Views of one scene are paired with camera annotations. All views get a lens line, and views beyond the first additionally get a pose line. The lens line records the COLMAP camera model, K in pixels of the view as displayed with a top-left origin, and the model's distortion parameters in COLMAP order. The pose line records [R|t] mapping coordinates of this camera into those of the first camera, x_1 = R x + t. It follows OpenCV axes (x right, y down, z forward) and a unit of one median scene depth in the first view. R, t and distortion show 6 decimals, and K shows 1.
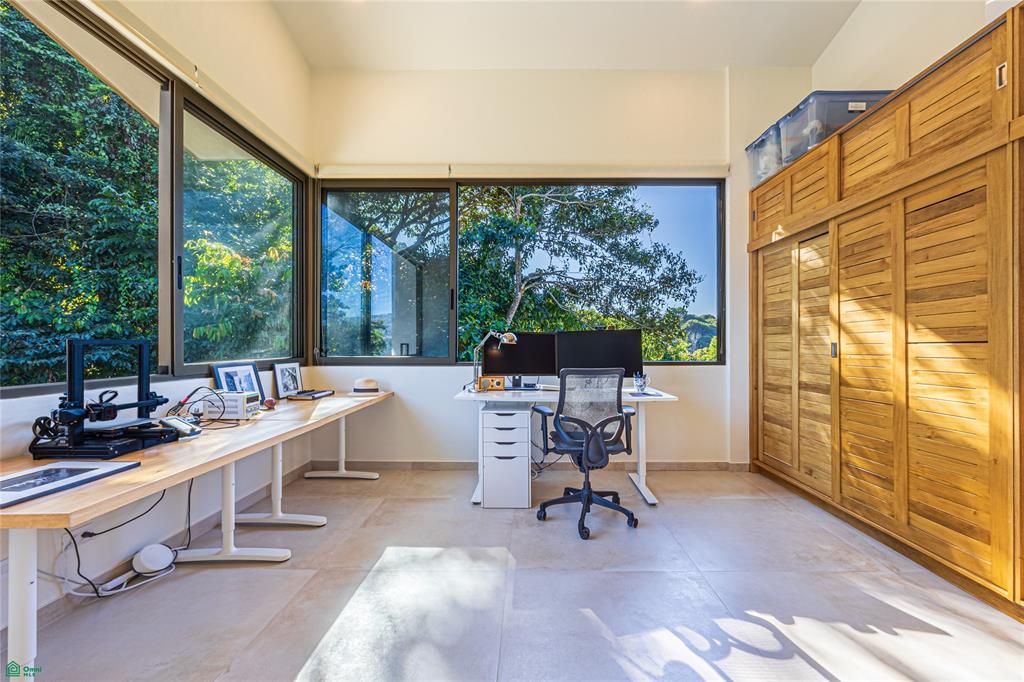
lens RADIAL K [[406.3, 0, 515.6], [0, 406.3, 337.4], [0, 0, 1]] dist [-0.002544, -0.000312]
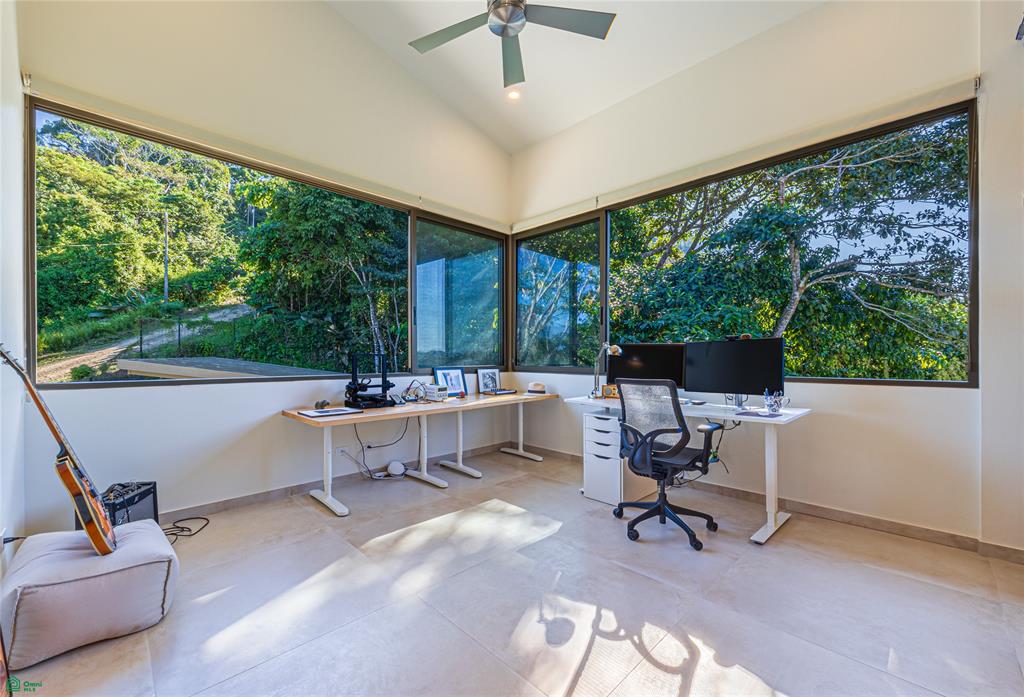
lens RADIAL K [[429.4, 0, 512.0], [0, 429.4, 348.5], [0, 0, 1]] dist [-0.002647, -0.000472]
pose [[0.691877, -0.012727, -0.721903, 0.655309], [0.011781, 0.999911, -0.006337, 0.000783], [0.721919, -0.004120, 0.691965, 0.001032]]
